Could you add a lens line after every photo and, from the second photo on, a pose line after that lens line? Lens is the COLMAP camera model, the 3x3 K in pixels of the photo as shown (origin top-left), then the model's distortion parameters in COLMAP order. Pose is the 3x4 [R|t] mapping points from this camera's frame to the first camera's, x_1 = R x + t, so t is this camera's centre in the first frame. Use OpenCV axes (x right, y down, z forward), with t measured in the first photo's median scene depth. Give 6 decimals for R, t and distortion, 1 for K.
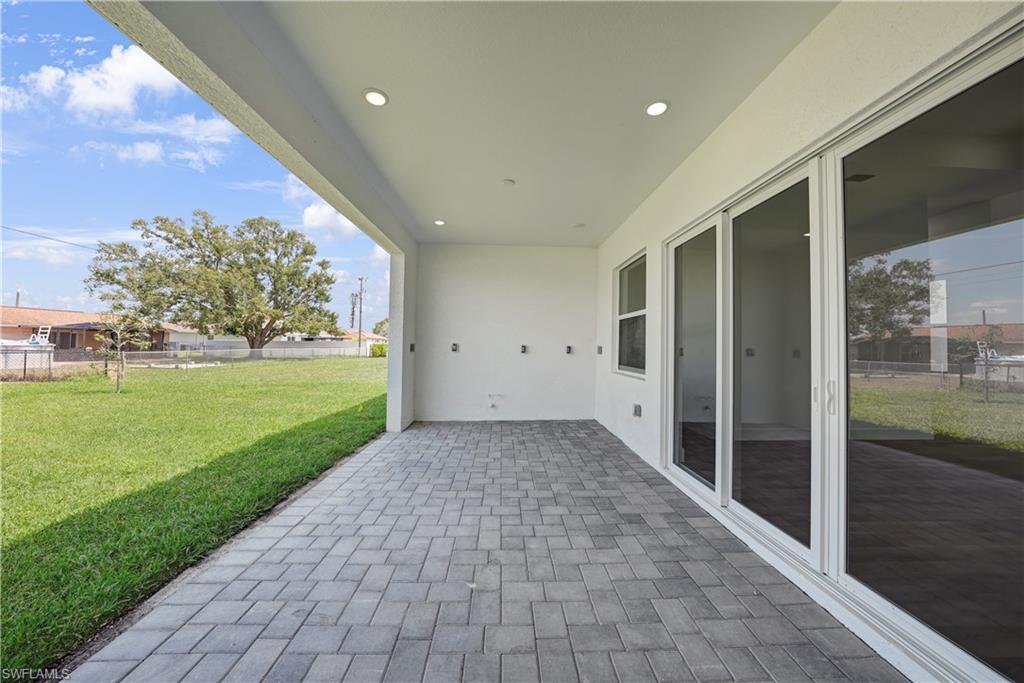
lens RADIAL K [[363.0, 0, 515.4], [0, 363.0, 327.5], [0, 0, 1]] dist [0.000752, 0.000412]
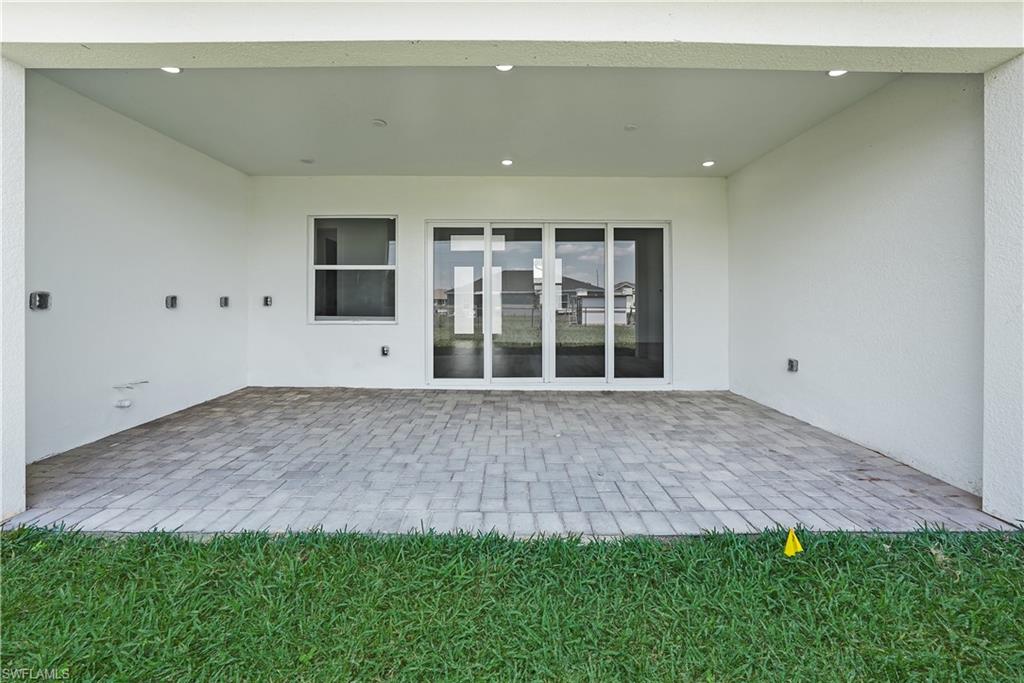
lens RADIAL K [[363.0, 0, 515.4], [0, 363.0, 327.5], [0, 0, 1]] dist [0.000752, 0.000412]
pose [[0.018432, -0.087416, 0.996001, -0.851489], [-0.055936, 0.994520, 0.088321, 0.021191], [-0.998264, -0.057340, 0.013441, 0.564043]]
